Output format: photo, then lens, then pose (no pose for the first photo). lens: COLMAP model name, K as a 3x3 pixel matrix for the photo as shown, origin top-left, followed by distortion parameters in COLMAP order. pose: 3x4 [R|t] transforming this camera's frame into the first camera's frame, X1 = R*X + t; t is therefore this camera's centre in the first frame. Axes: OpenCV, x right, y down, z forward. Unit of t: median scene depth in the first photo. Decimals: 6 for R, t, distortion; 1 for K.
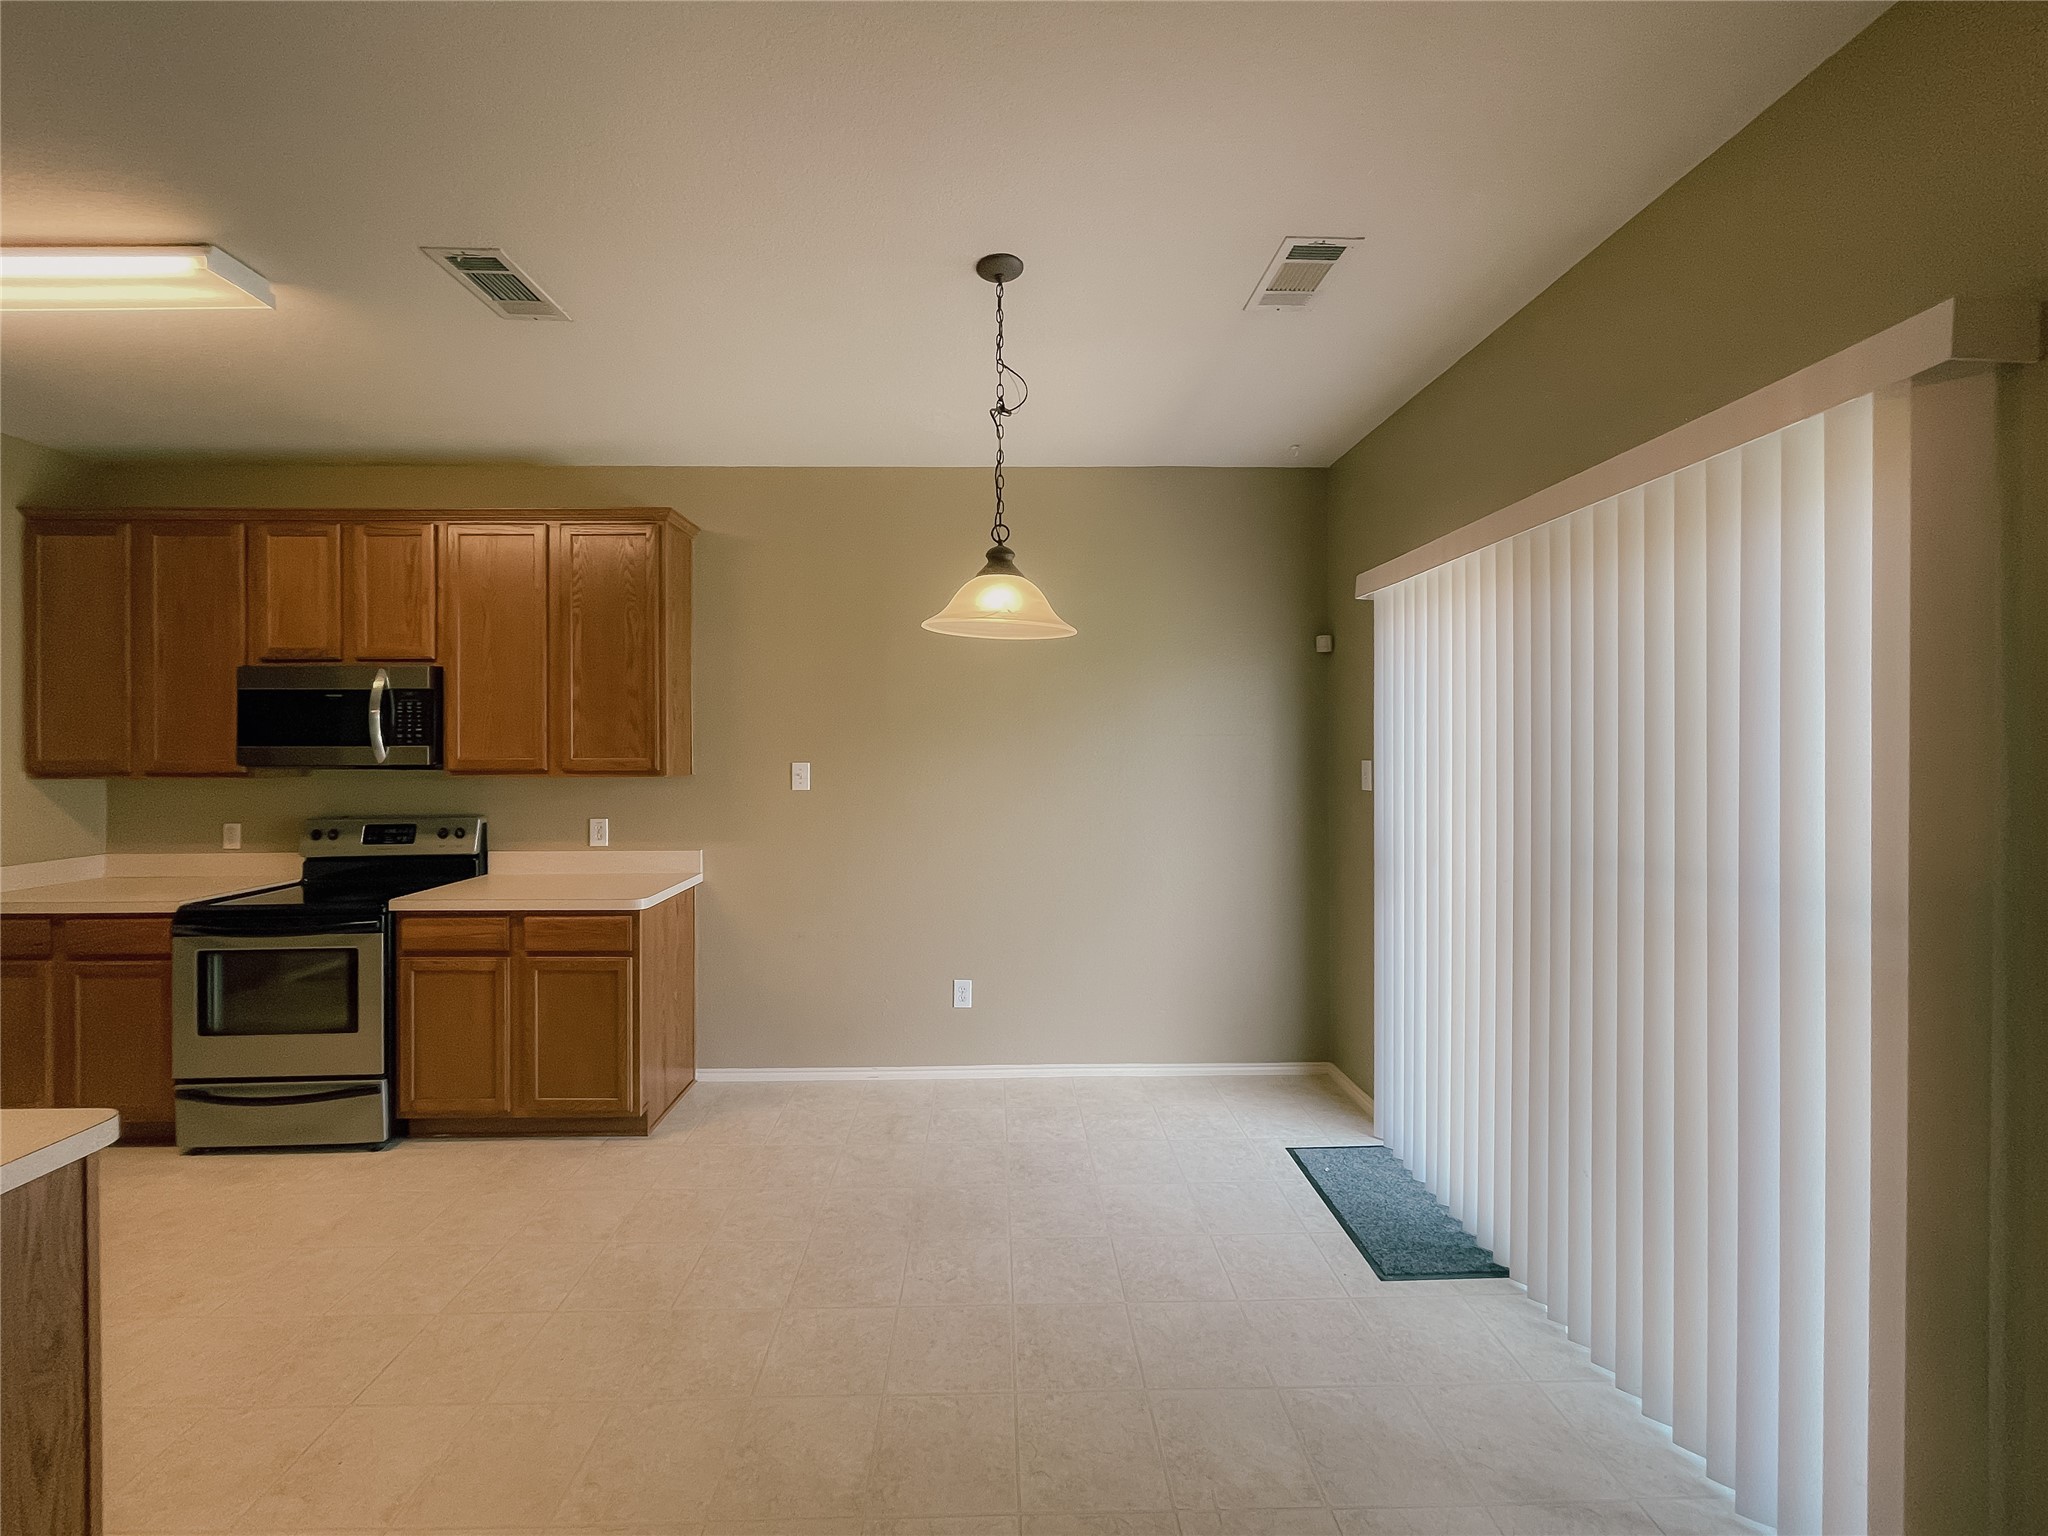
lens RADIAL K [[838.7, 0, 999.9], [0, 838.7, 747.5], [0, 0, 1]] dist [-0.004102, 0.001277]
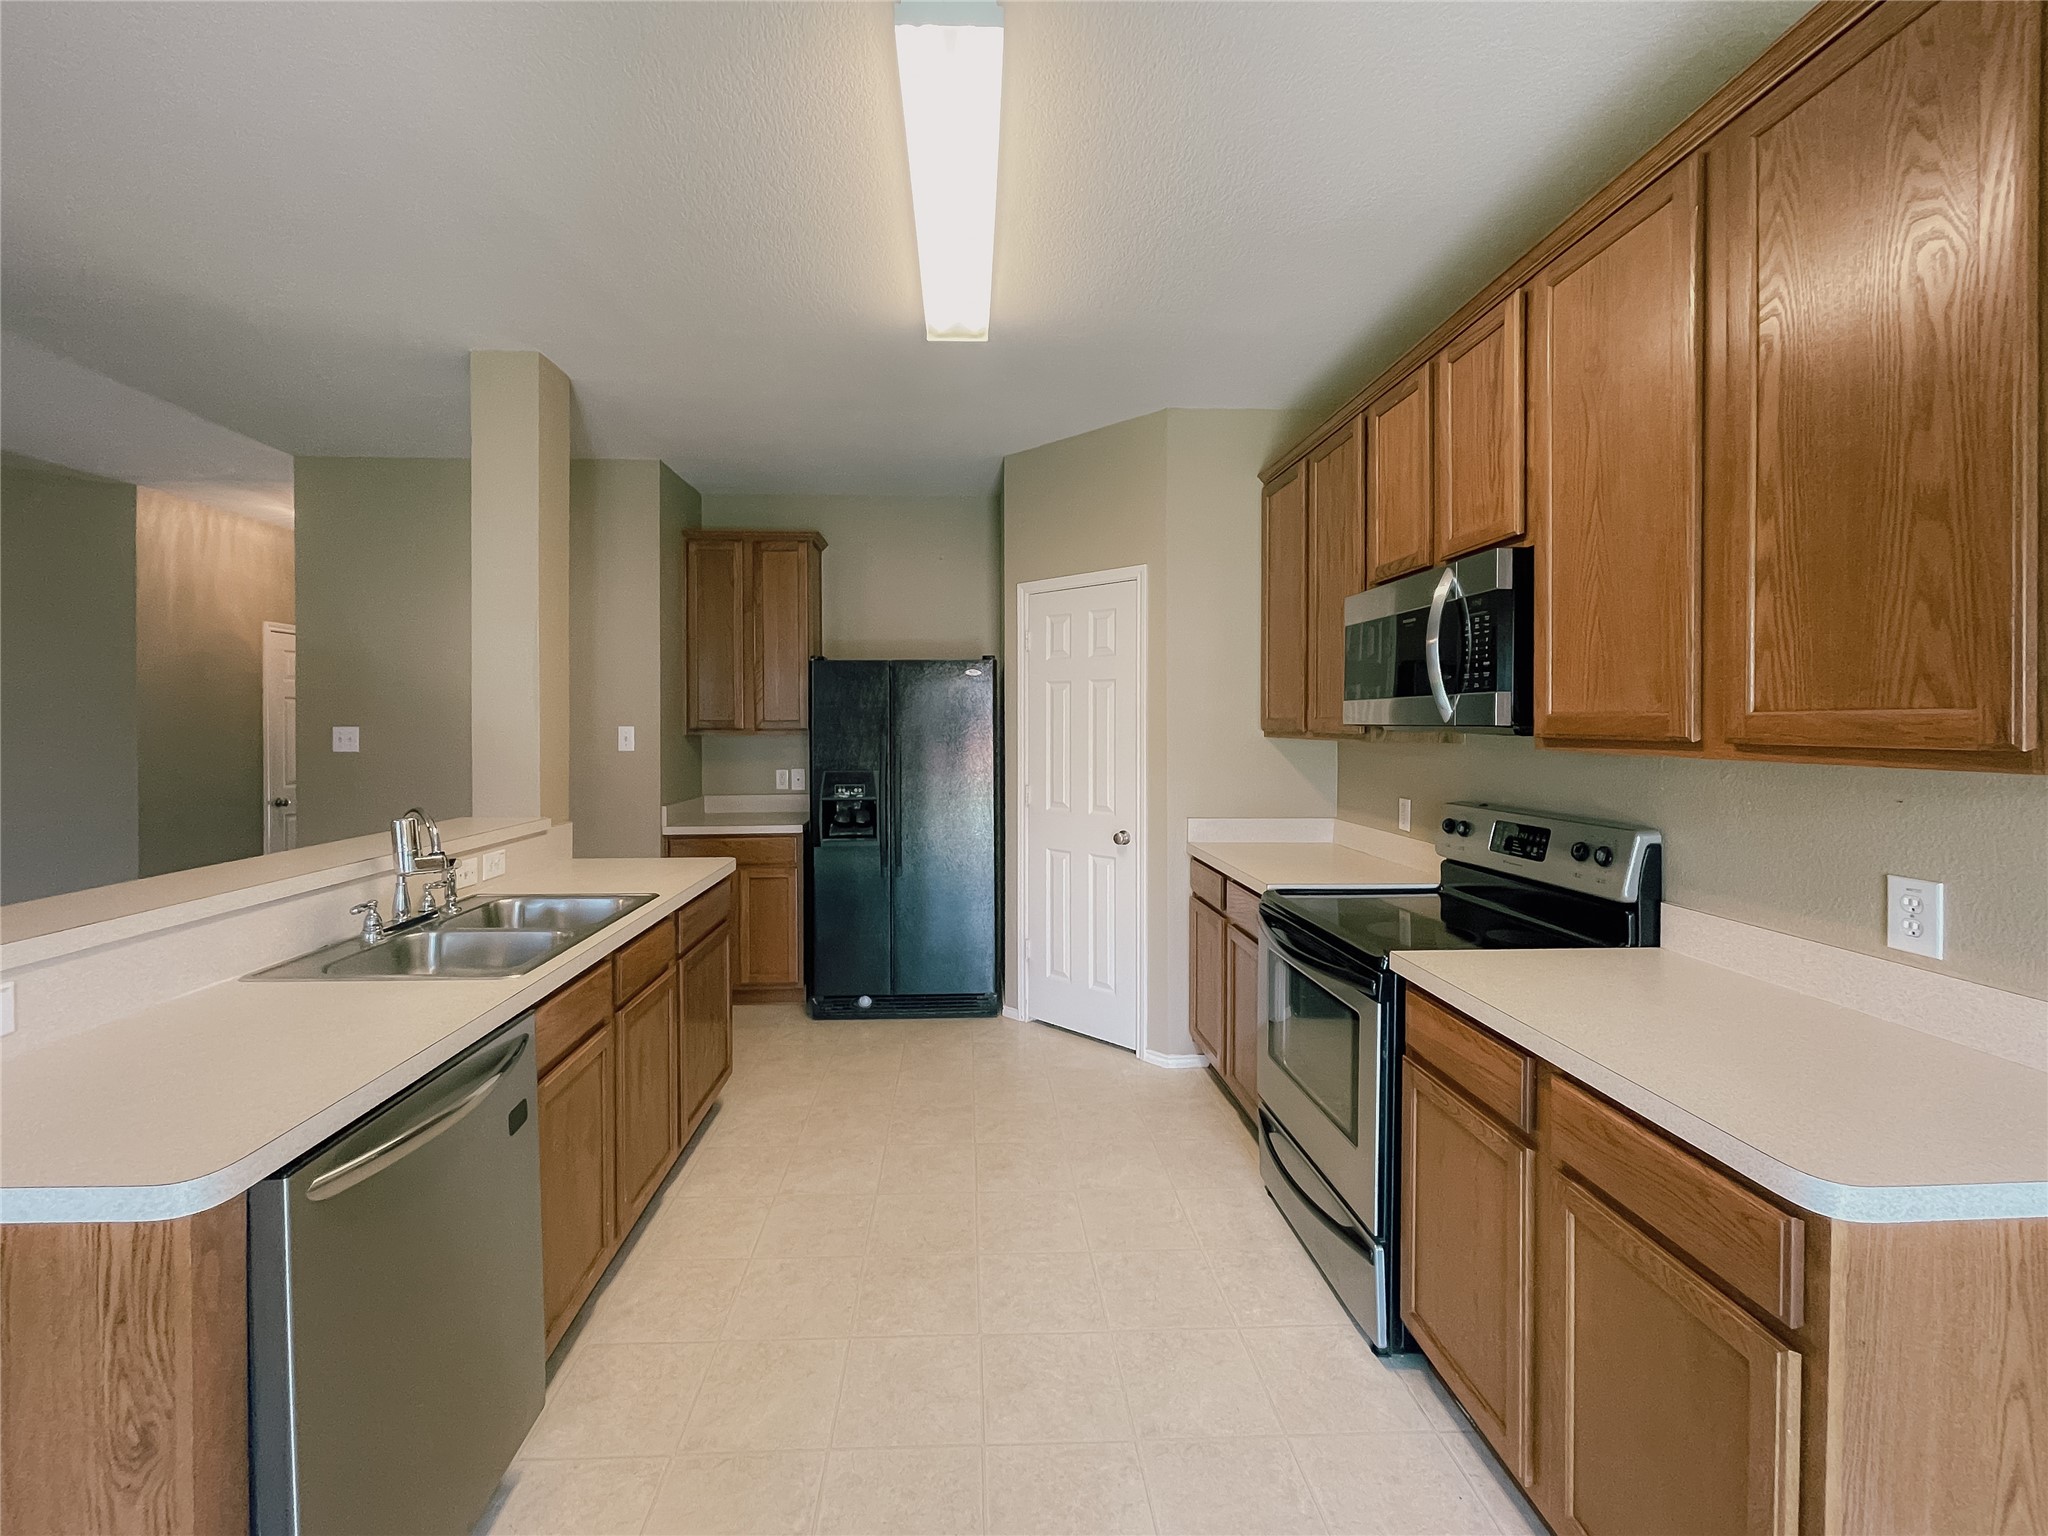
lens RADIAL K [[838.7, 0, 986.0], [0, 838.7, 726.8], [0, 0, 1]] dist [-0.004102, 0.001277]
pose [[0.014603, 0.010714, -0.999836, -0.128515], [-0.001354, 0.999942, 0.010695, 0.015522], [0.999892, 0.001198, 0.014617, 0.642876]]
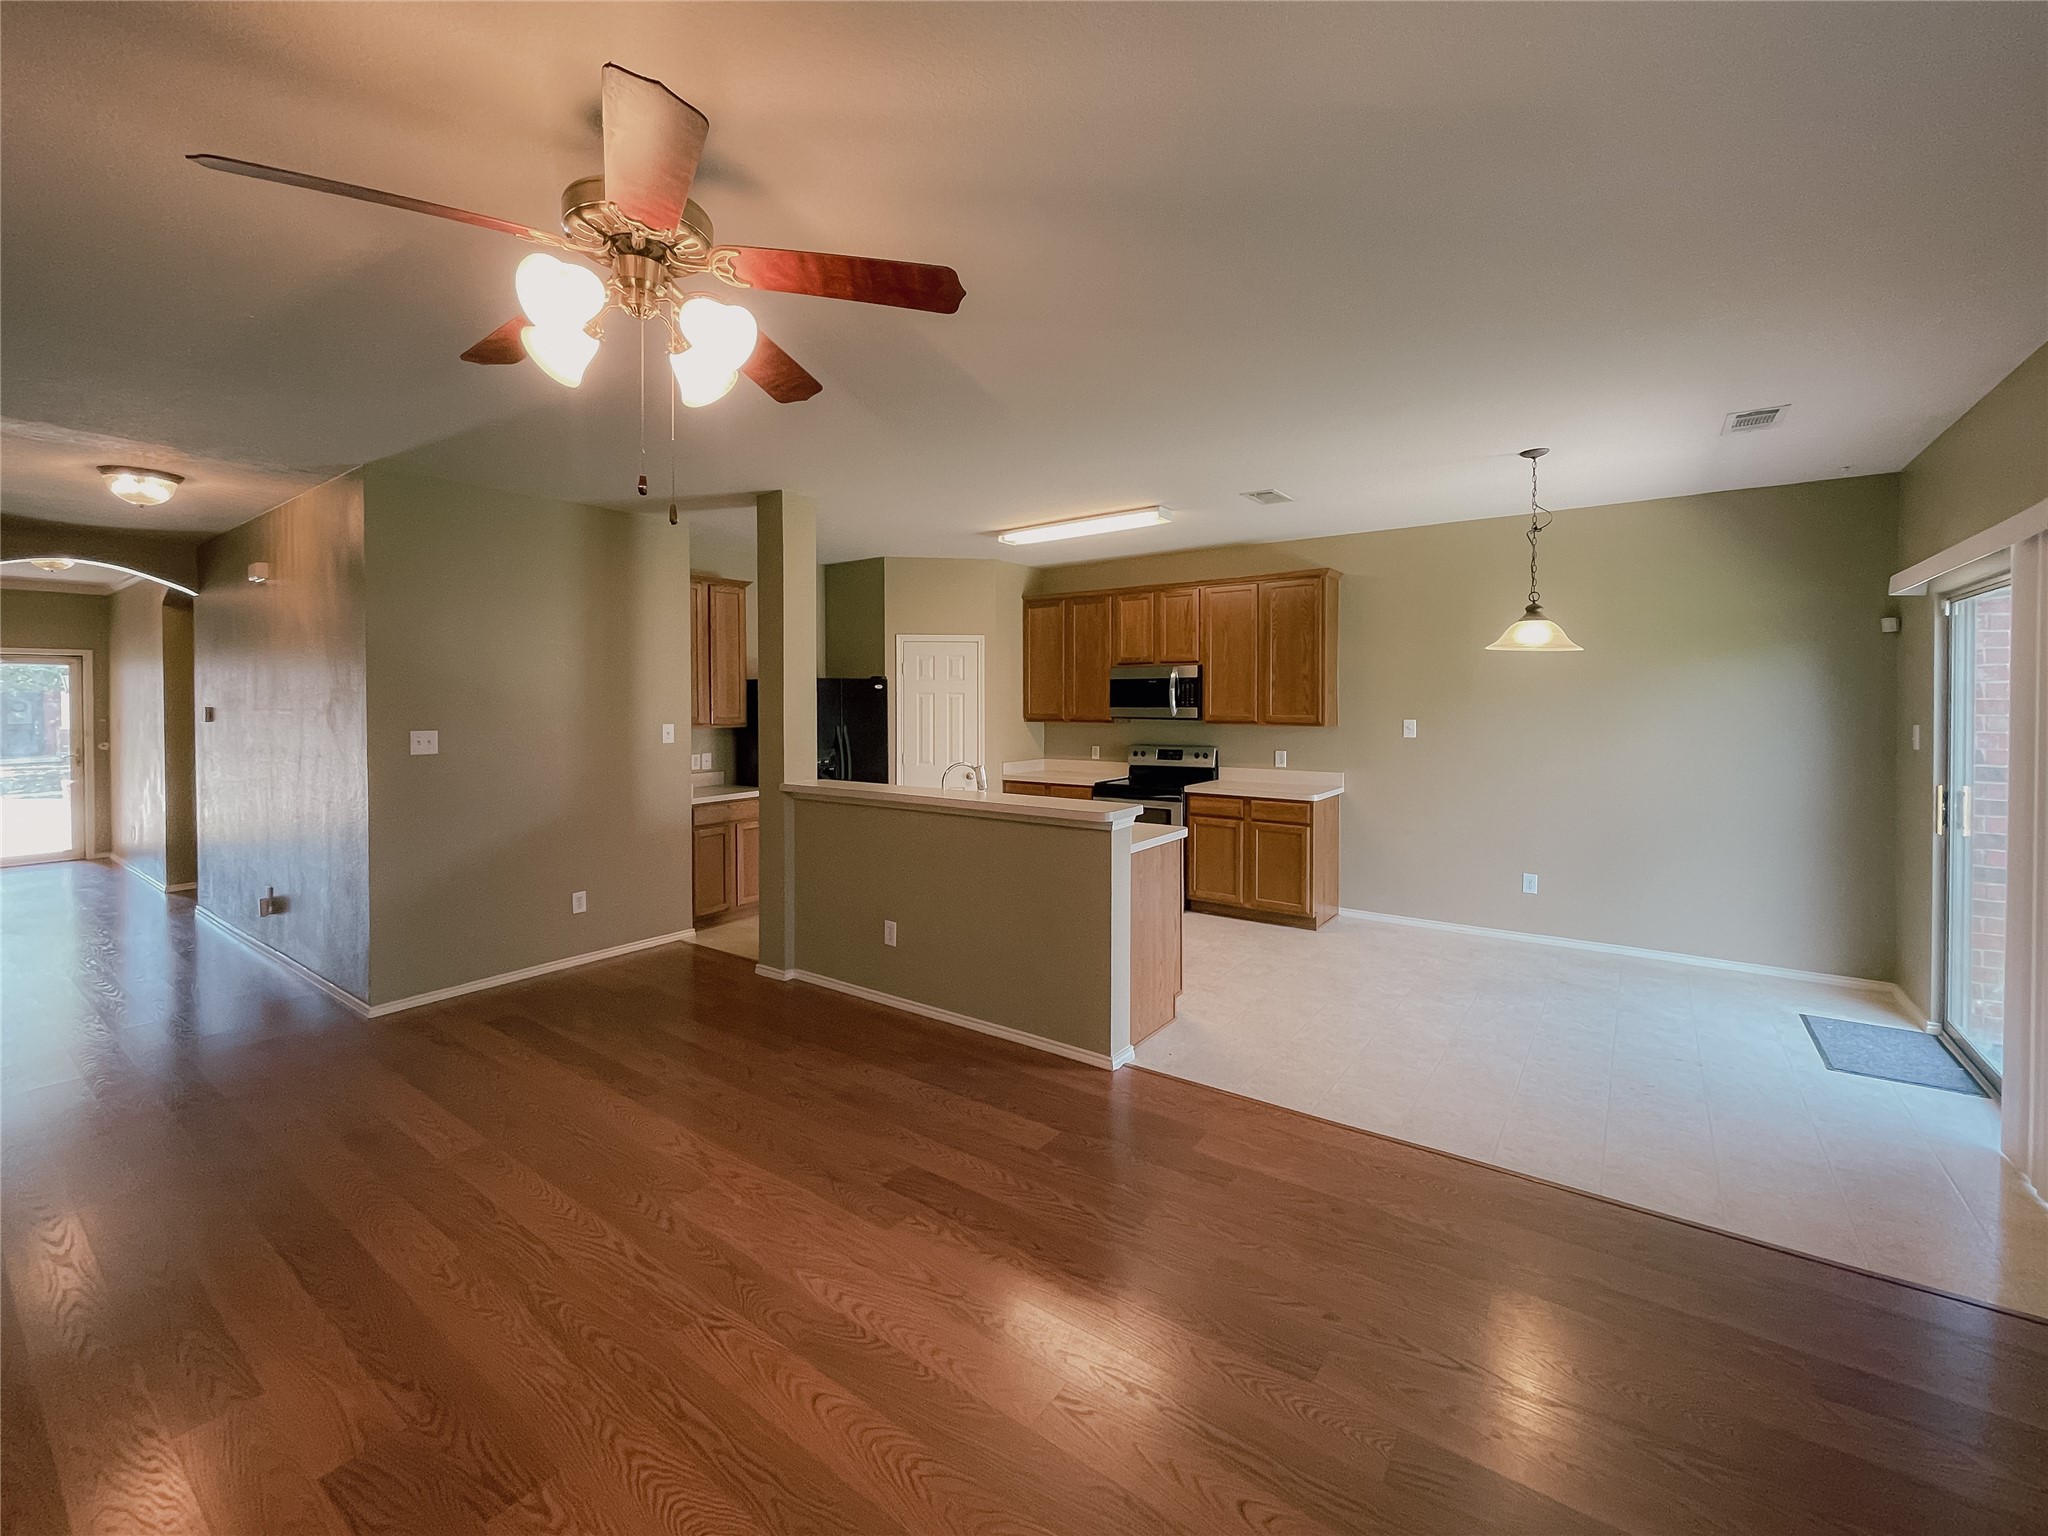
lens RADIAL K [[838.7, 0, 1015.3], [0, 838.7, 711.8], [0, 0, 1]] dist [-0.004102, 0.001277]
pose [[0.792449, 0.009526, -0.609864, 0.141333], [-0.001618, 0.999907, 0.013516, -0.017295], [0.609936, -0.009724, 0.792391, -0.732589]]
